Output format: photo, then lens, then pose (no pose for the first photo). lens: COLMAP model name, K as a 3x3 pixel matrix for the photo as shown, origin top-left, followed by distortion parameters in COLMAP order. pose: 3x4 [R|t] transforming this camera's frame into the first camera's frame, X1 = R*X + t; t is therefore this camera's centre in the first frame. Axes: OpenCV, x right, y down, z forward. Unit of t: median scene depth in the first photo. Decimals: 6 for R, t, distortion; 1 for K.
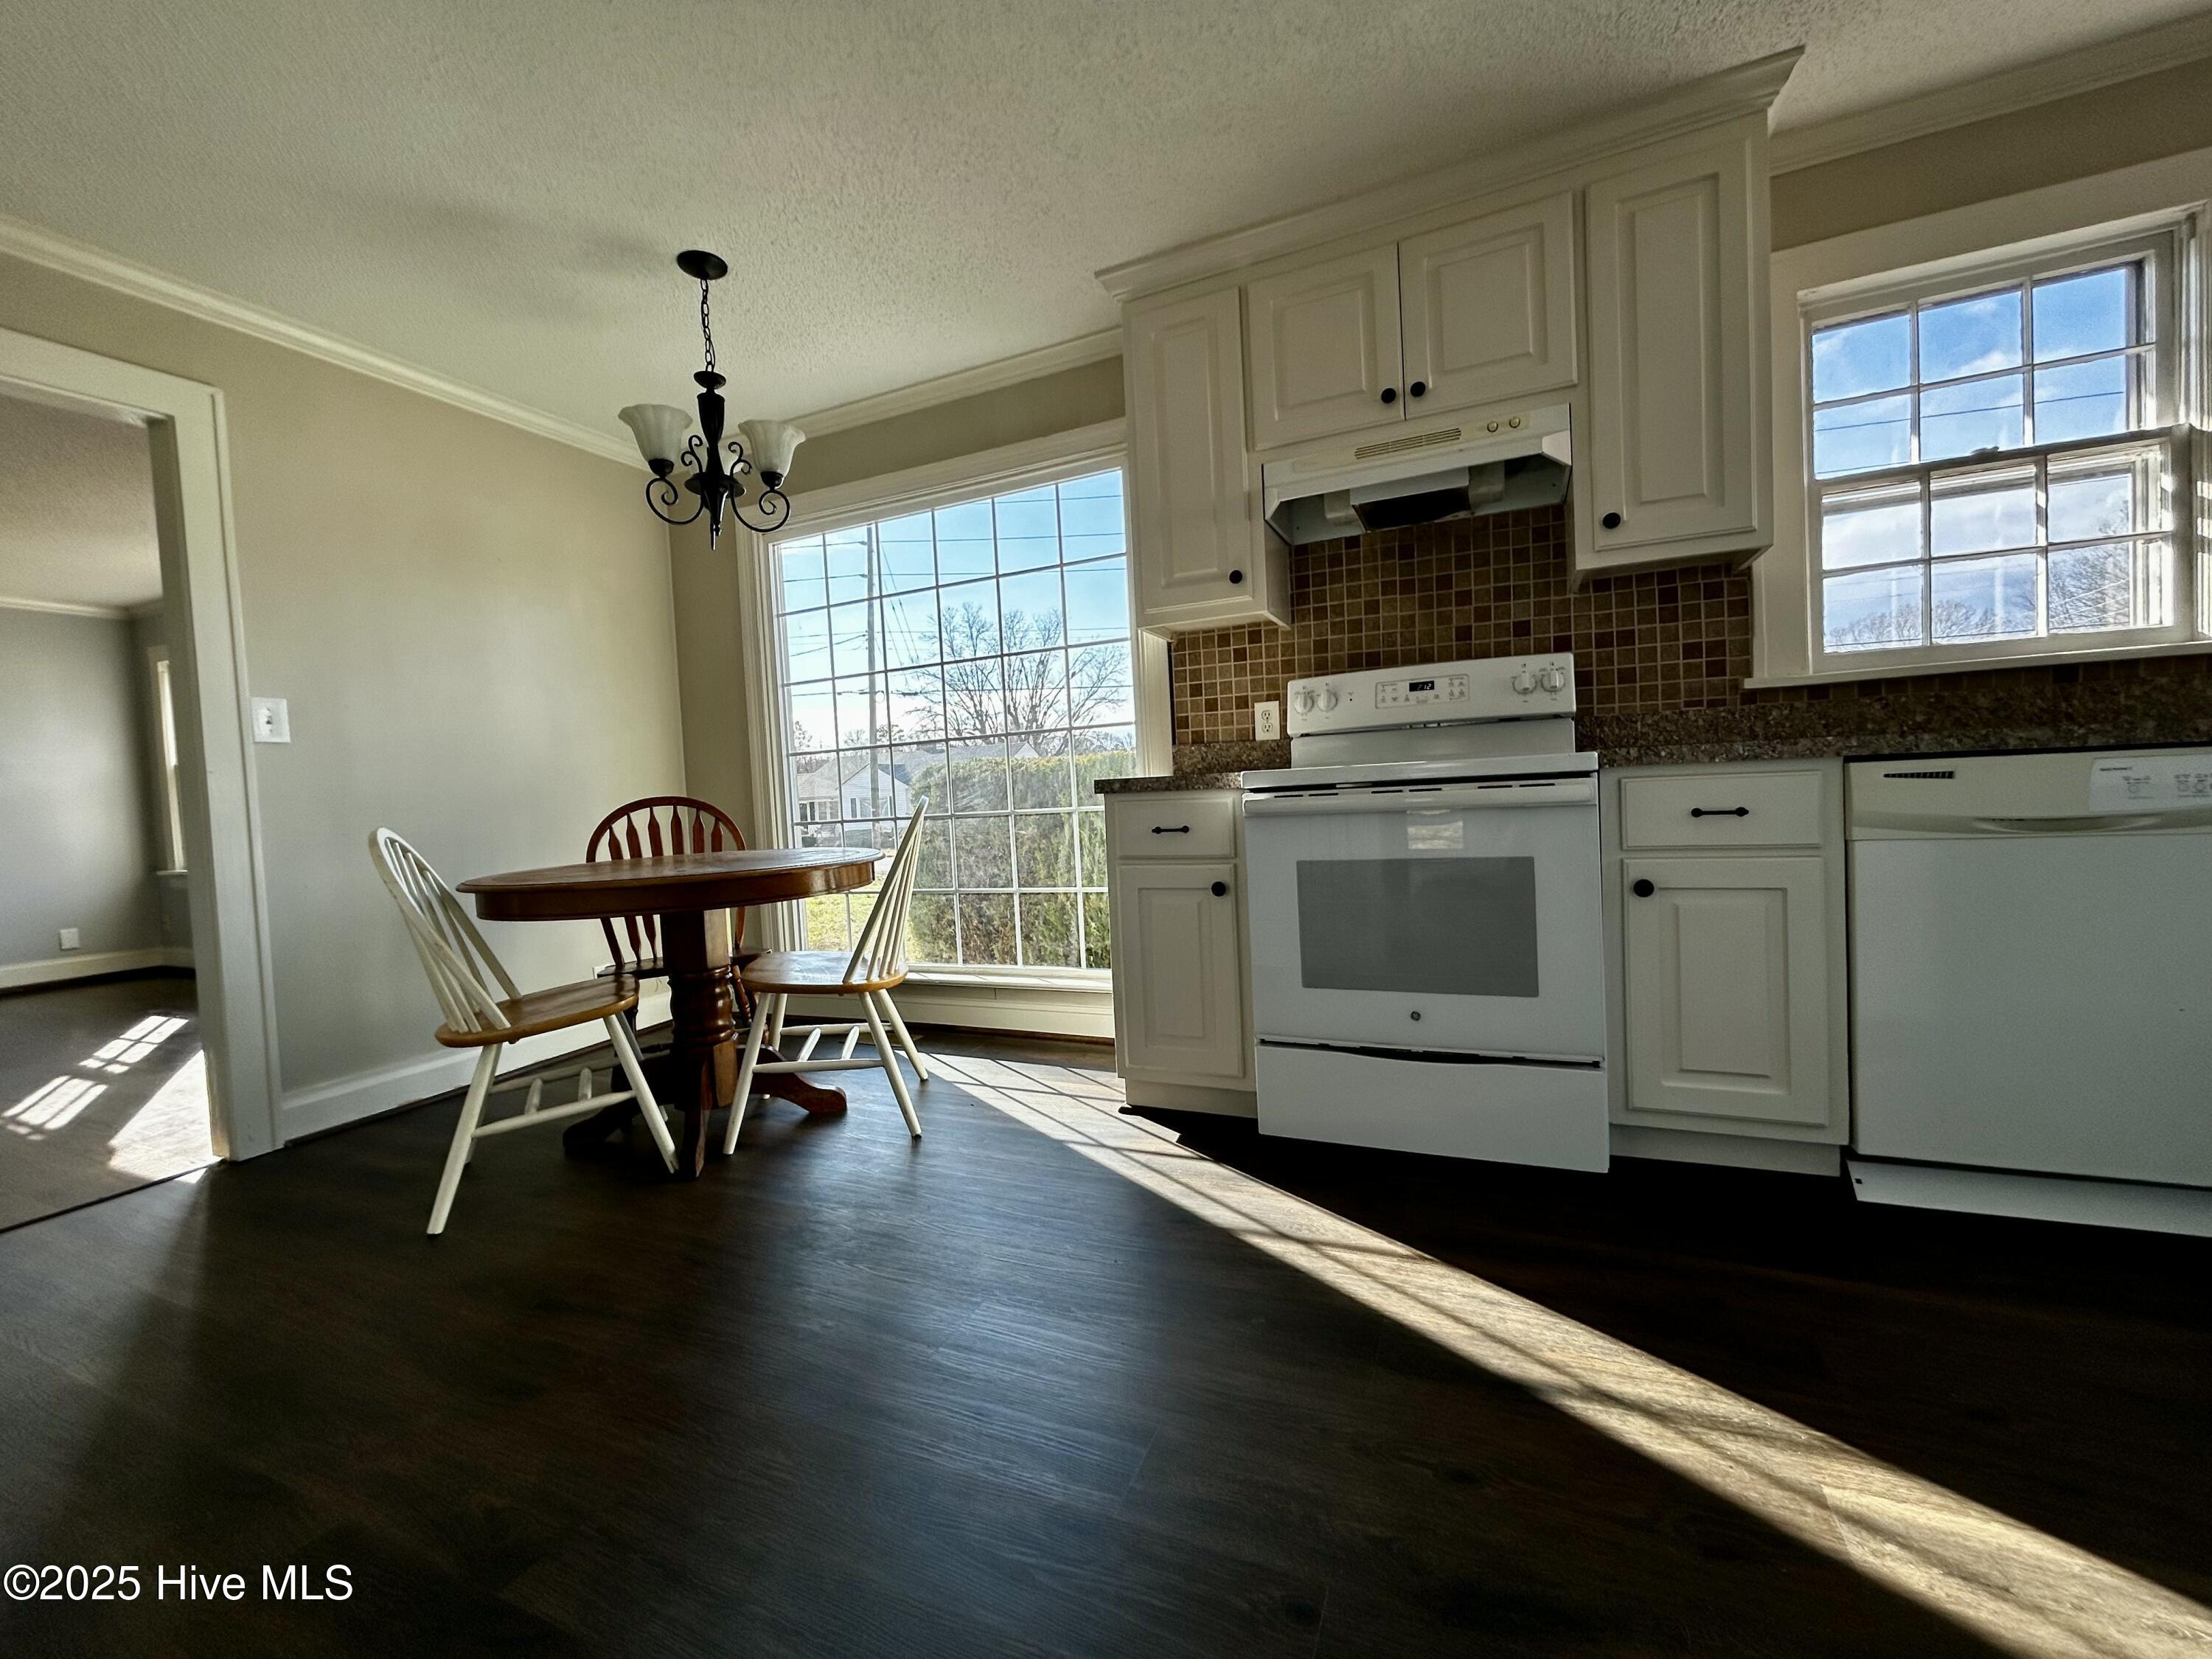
lens RADIAL K [[890.3, 0, 1105.1], [0, 890.3, 823.4], [0, 0, 1]] dist [-0.003300, 0.000165]
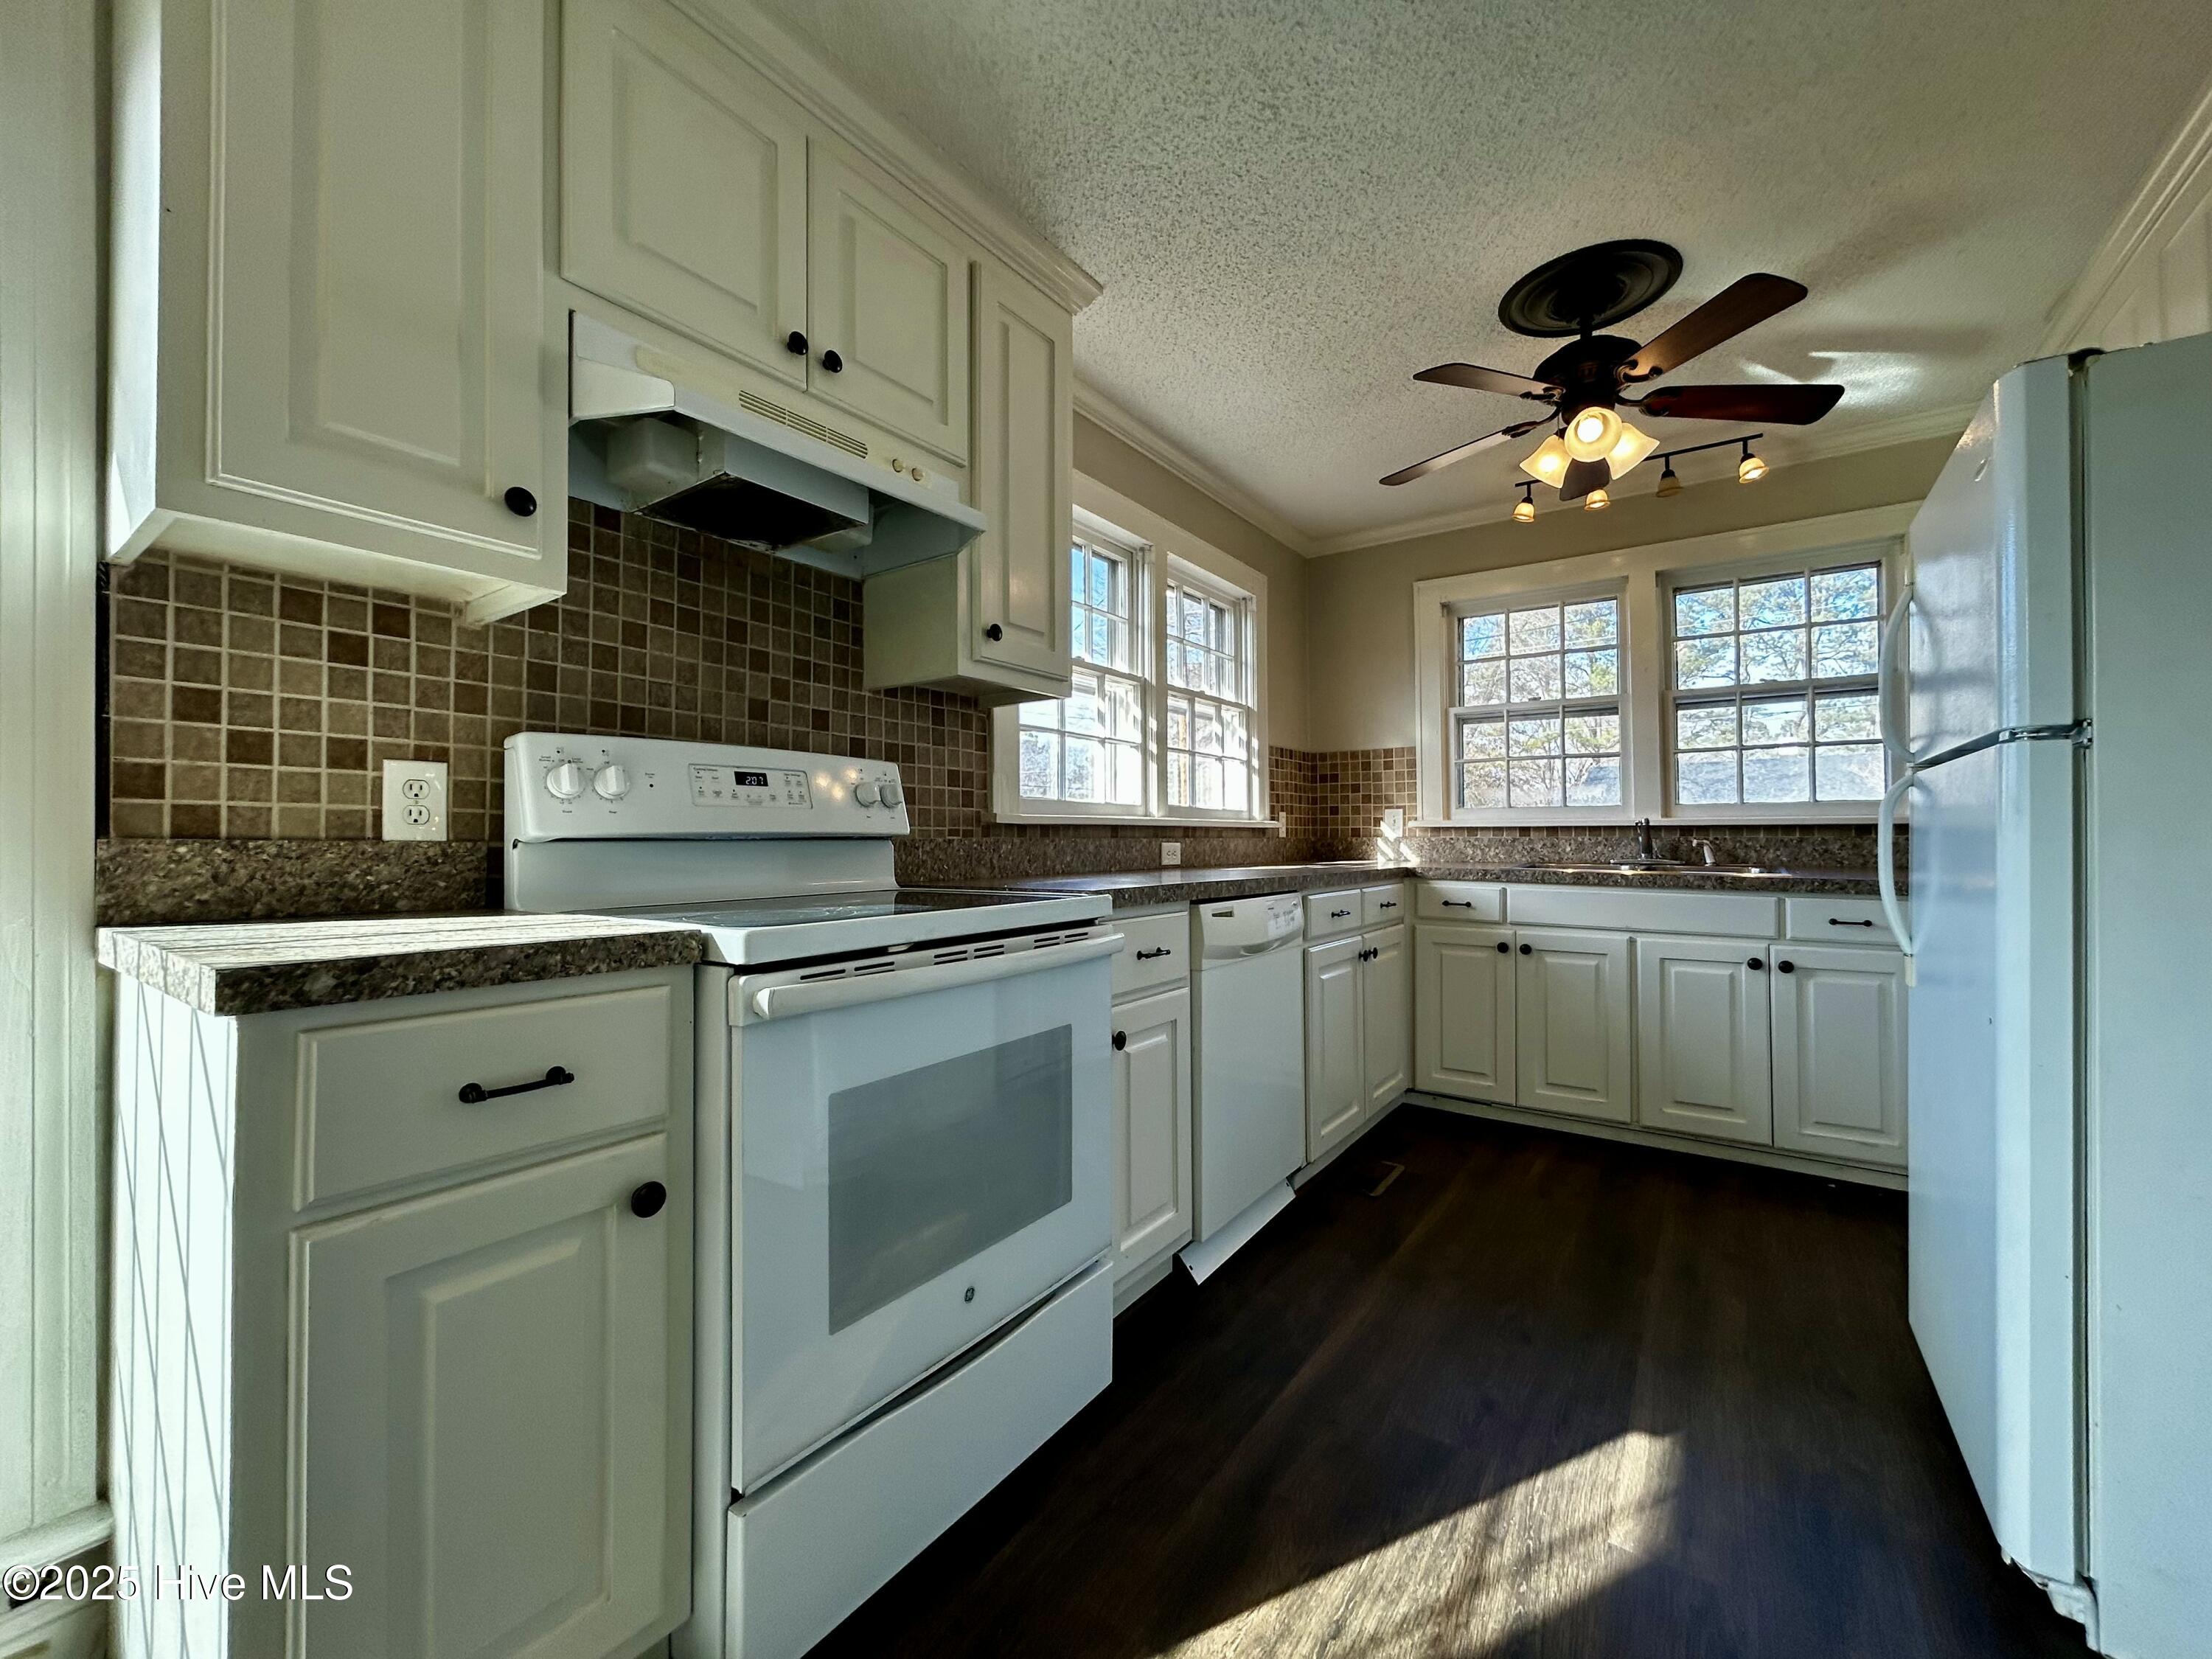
lens RADIAL K [[890.3, 0, 1106.9], [0, 890.3, 826.5], [0, 0, 1]] dist [-0.003300, 0.000165]
pose [[0.190158, 0.063364, 0.979707, -0.241699], [0.029648, 0.997089, -0.070243, -0.064188], [-0.981306, 0.042403, 0.187726, 0.614180]]
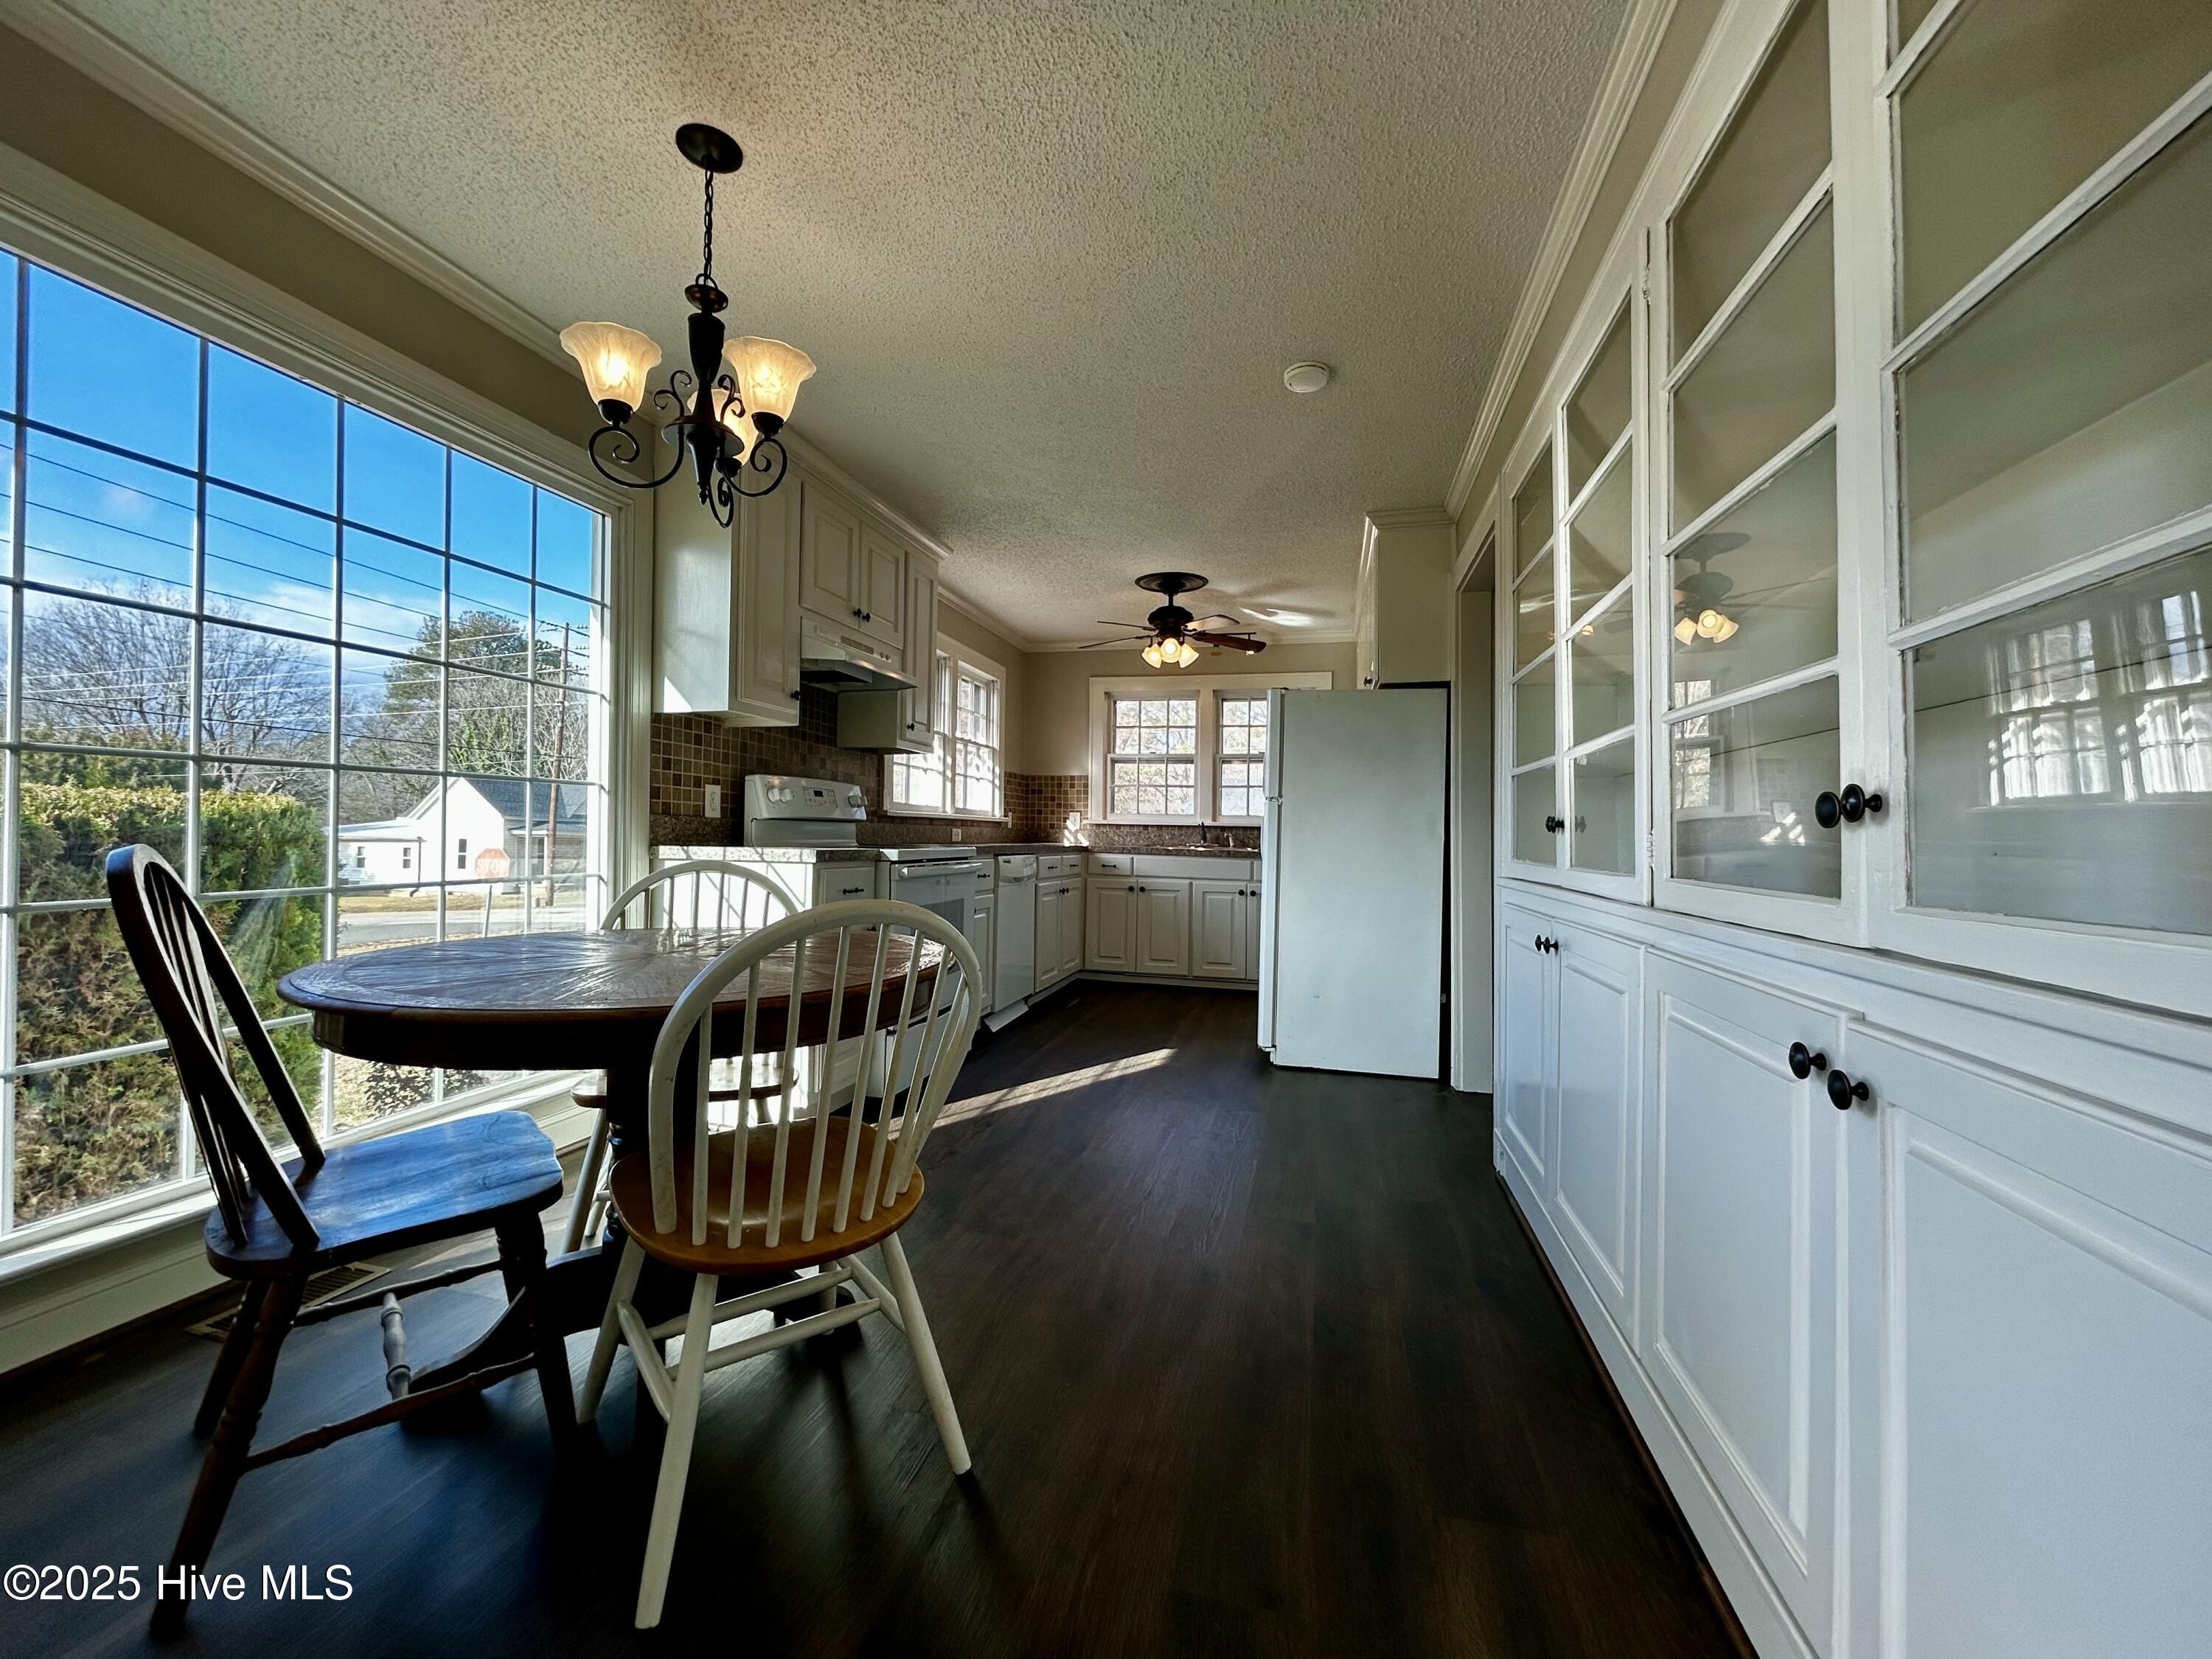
lens RADIAL K [[890.3, 0, 1098.9], [0, 890.3, 830.8], [0, 0, 1]] dist [-0.003300, 0.000165]
pose [[-0.171561, 0.051997, 0.983800, -1.184854], [0.025713, 0.998502, -0.048290, -0.007934], [-0.984838, 0.017011, -0.172641, 0.792912]]
